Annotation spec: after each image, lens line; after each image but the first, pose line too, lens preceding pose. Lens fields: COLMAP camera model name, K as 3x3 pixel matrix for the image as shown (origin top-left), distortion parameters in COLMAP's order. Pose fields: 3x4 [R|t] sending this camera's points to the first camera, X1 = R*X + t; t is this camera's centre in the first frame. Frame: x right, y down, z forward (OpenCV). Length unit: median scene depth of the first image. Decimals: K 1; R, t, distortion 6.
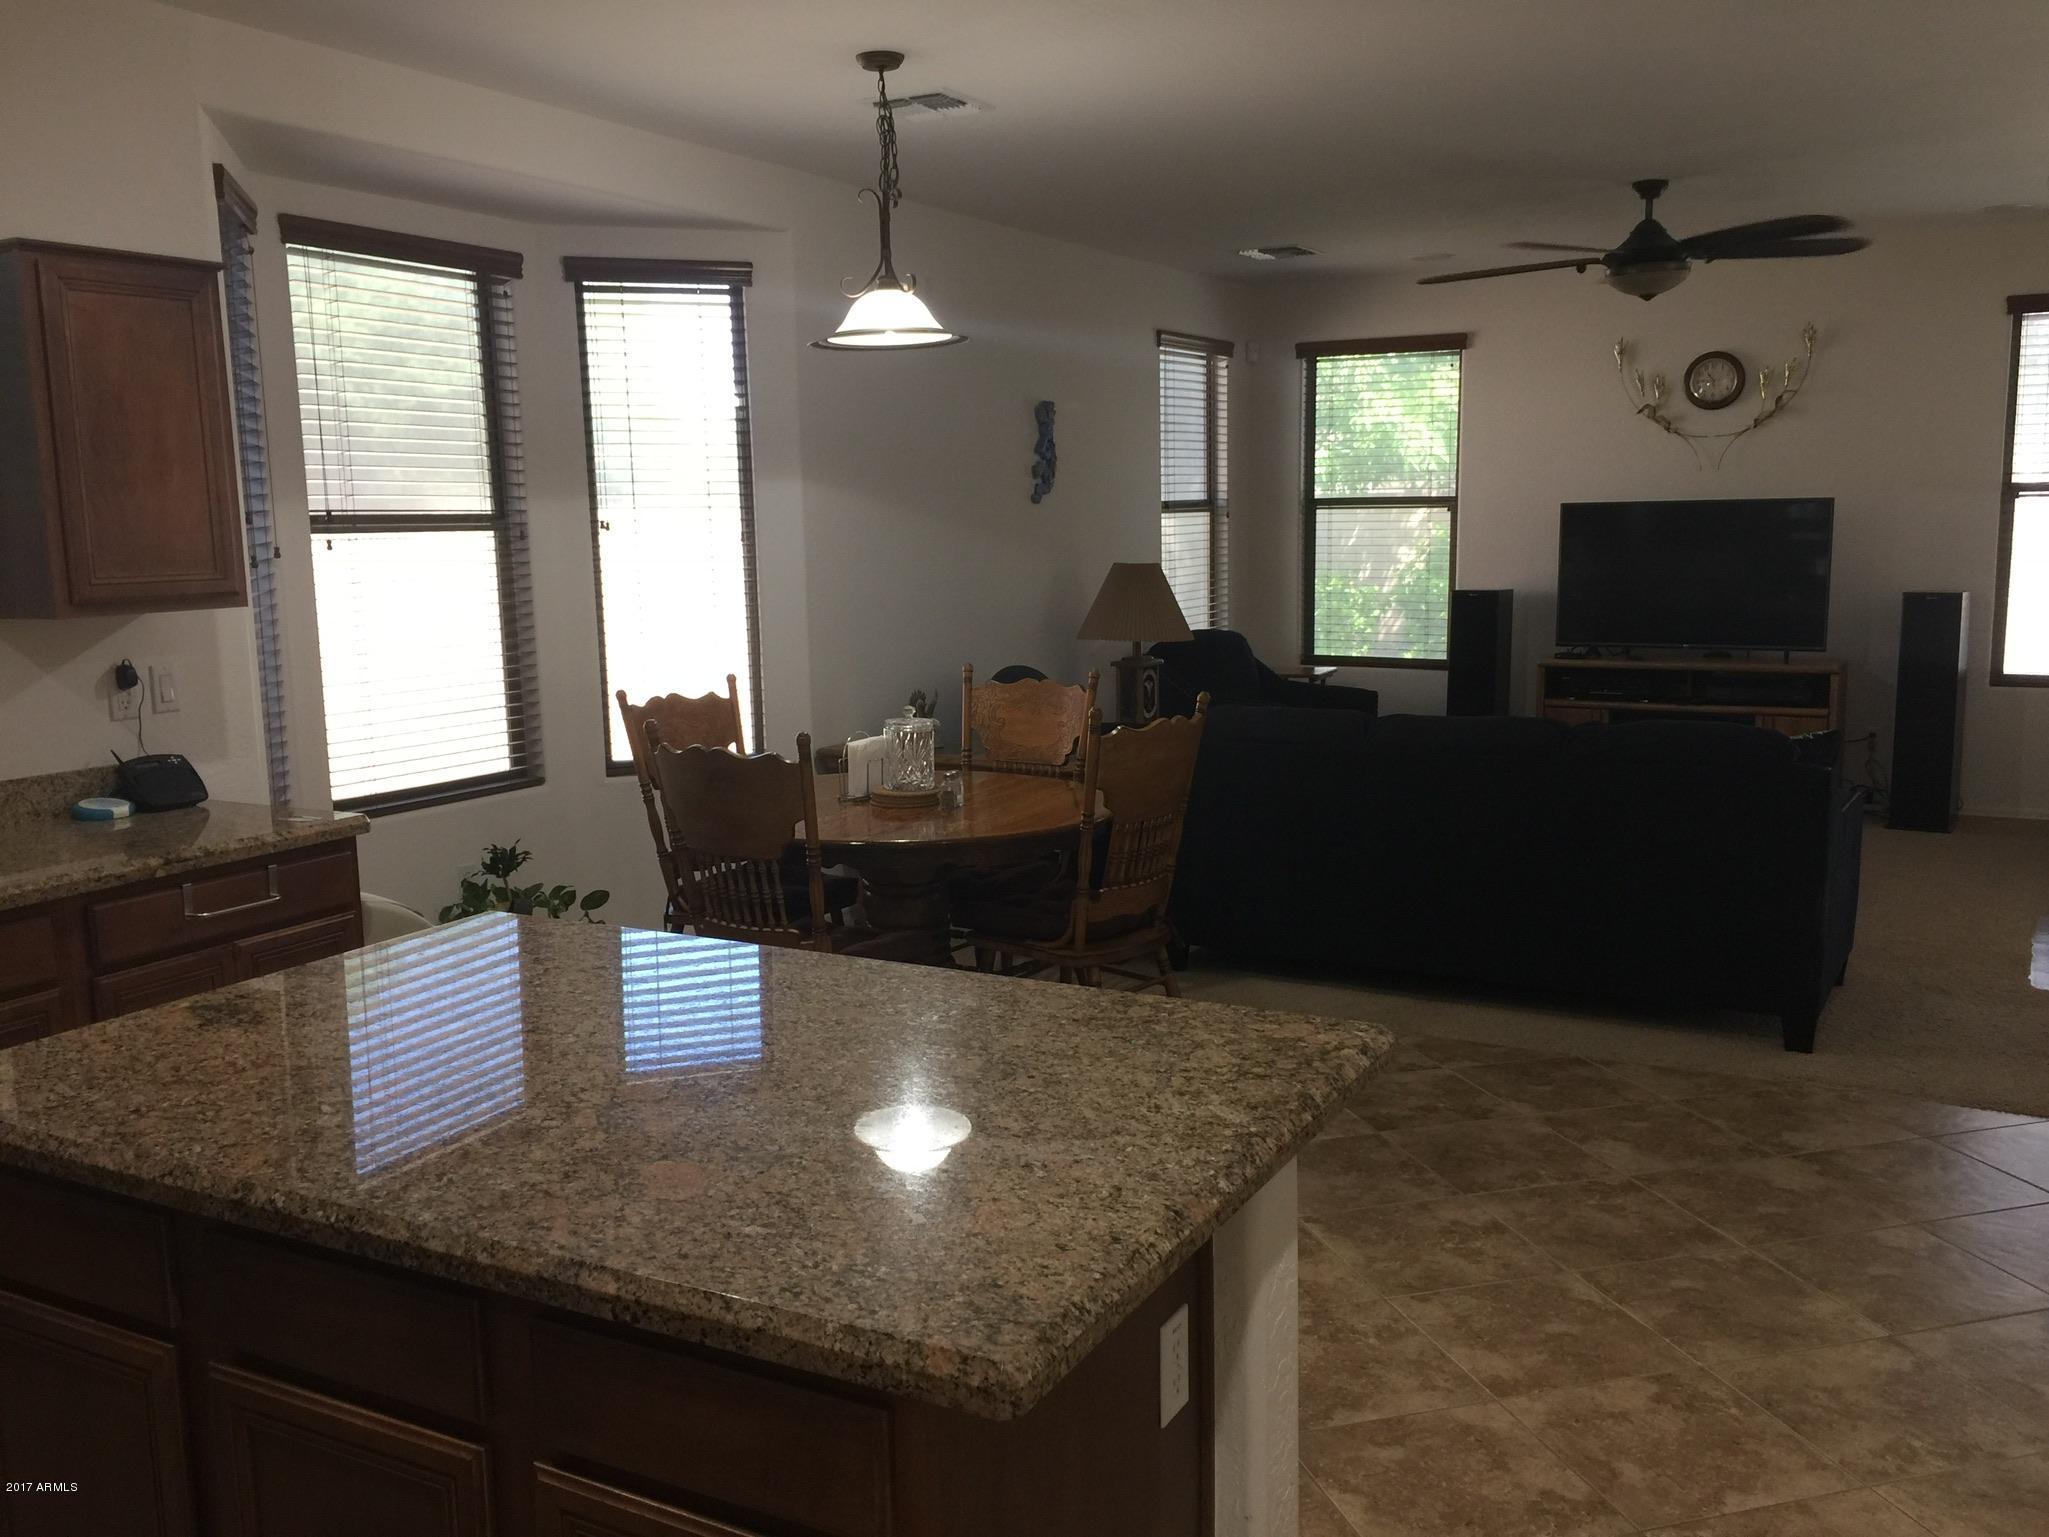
lens RADIAL K [[1762.1, 0, 1001.4], [0, 1762.1, 764.6], [0, 0, 1]] dist [0.084683, -0.094375]
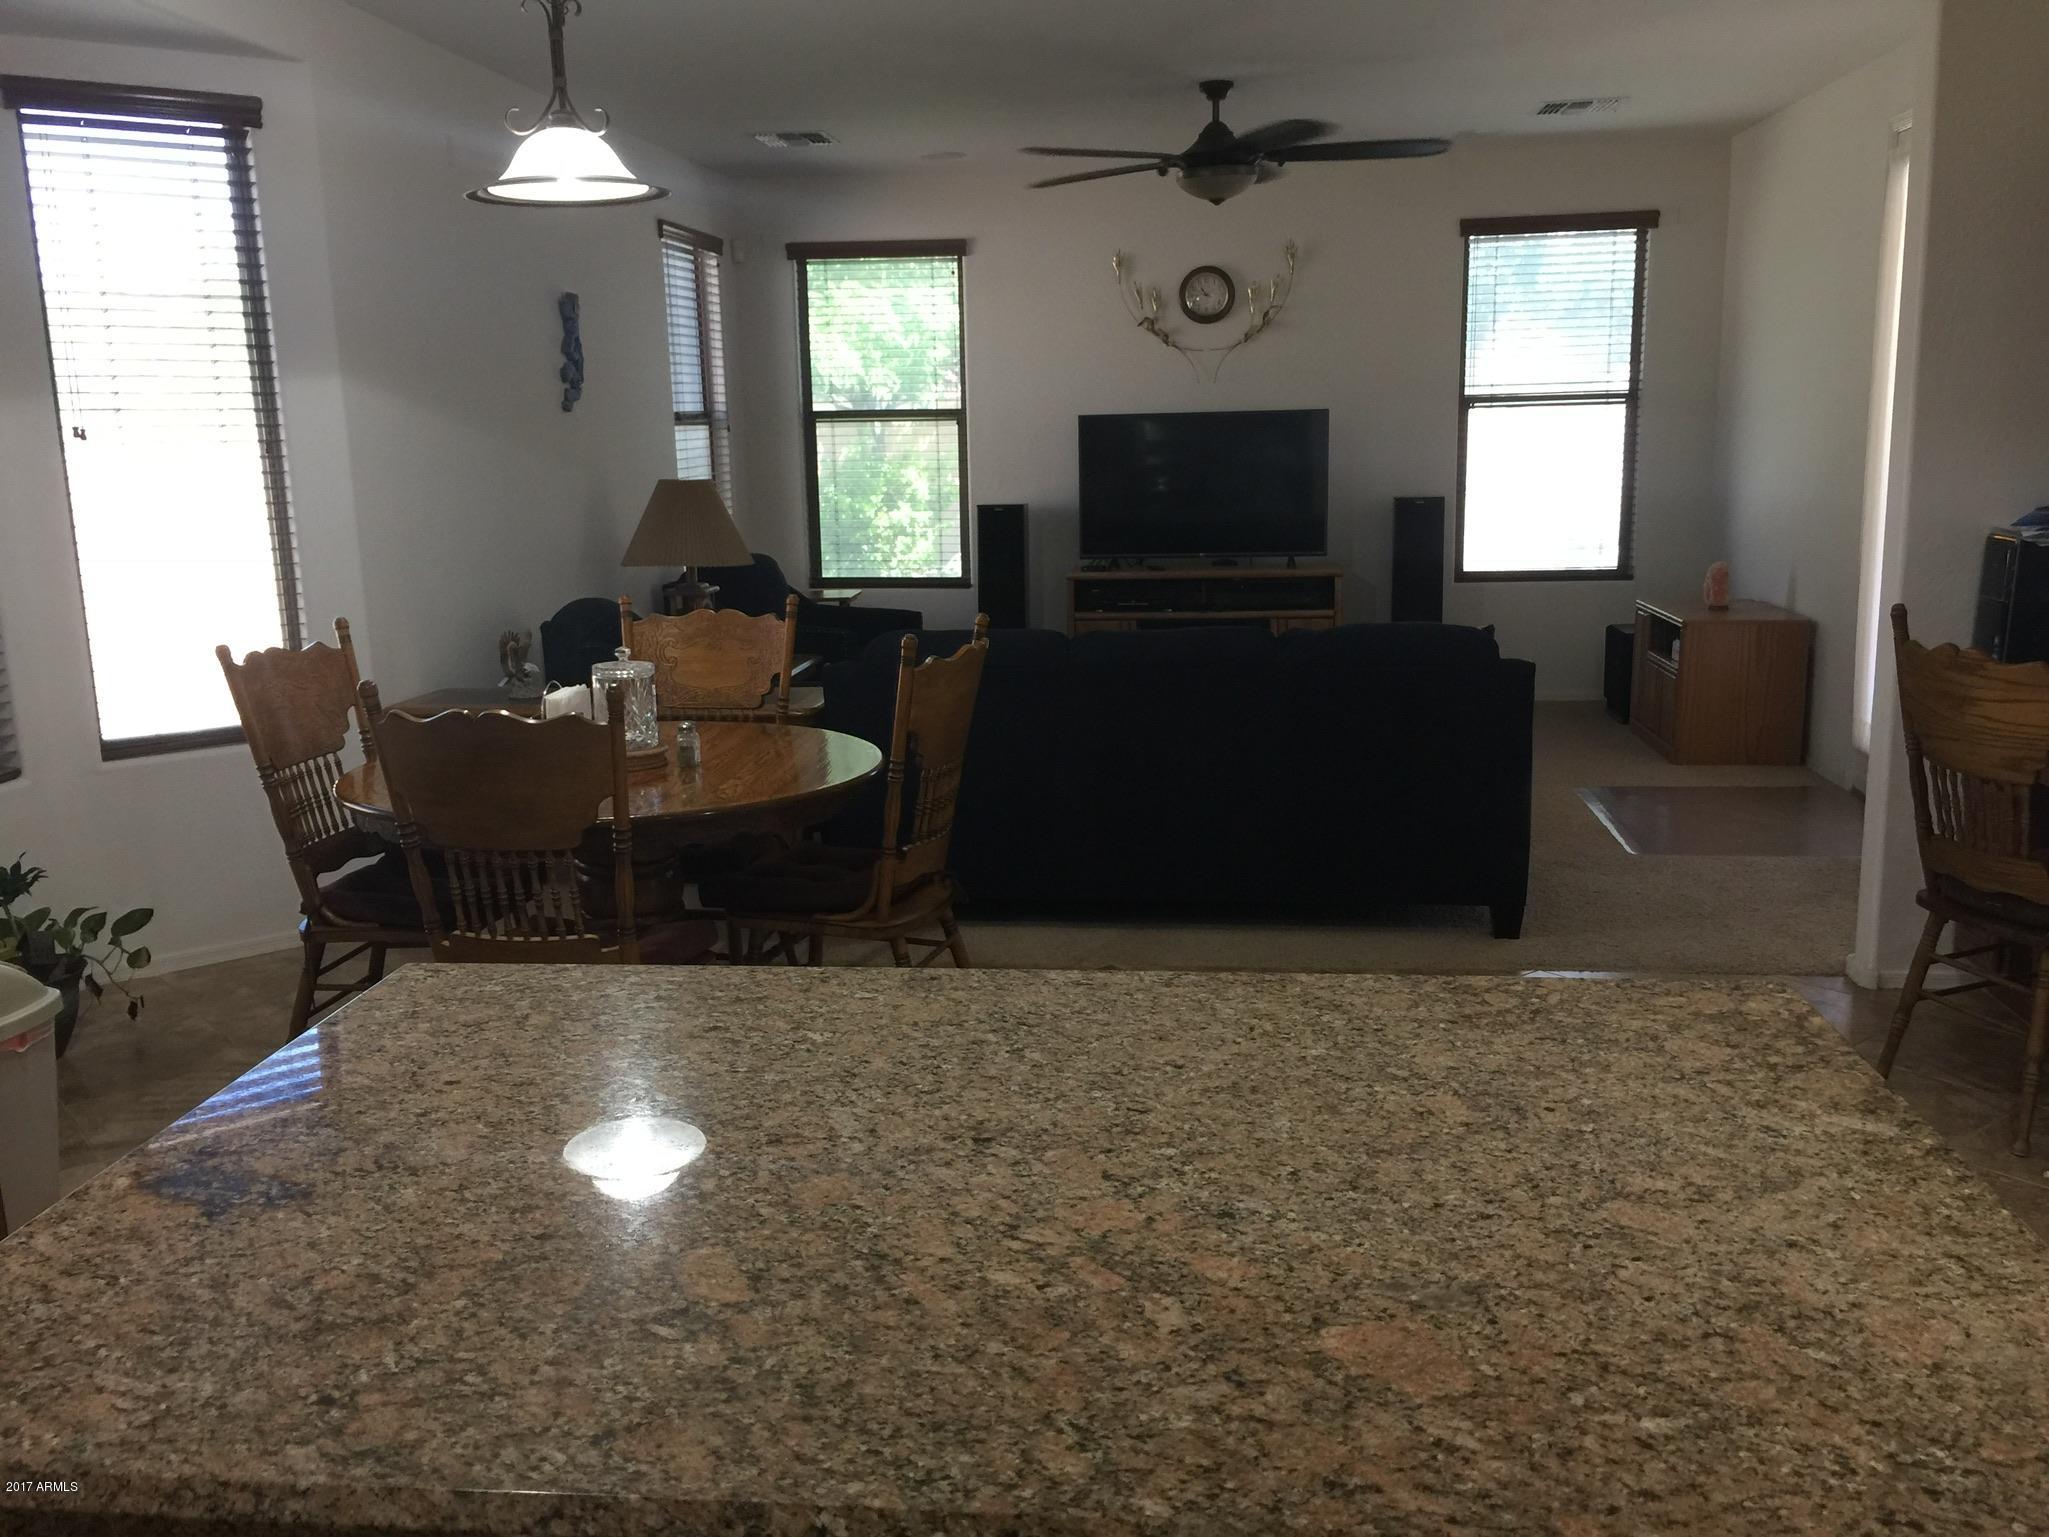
lens RADIAL K [[1762.1, 0, 1001.4], [0, 1762.1, 764.6], [0, 0, 1]] dist [0.084683, -0.094375]
pose [[0.923214, -0.076764, 0.376540, -0.122571], [0.061641, 0.996739, 0.052068, -0.006303], [-0.379310, -0.024859, 0.924936, 0.100253]]
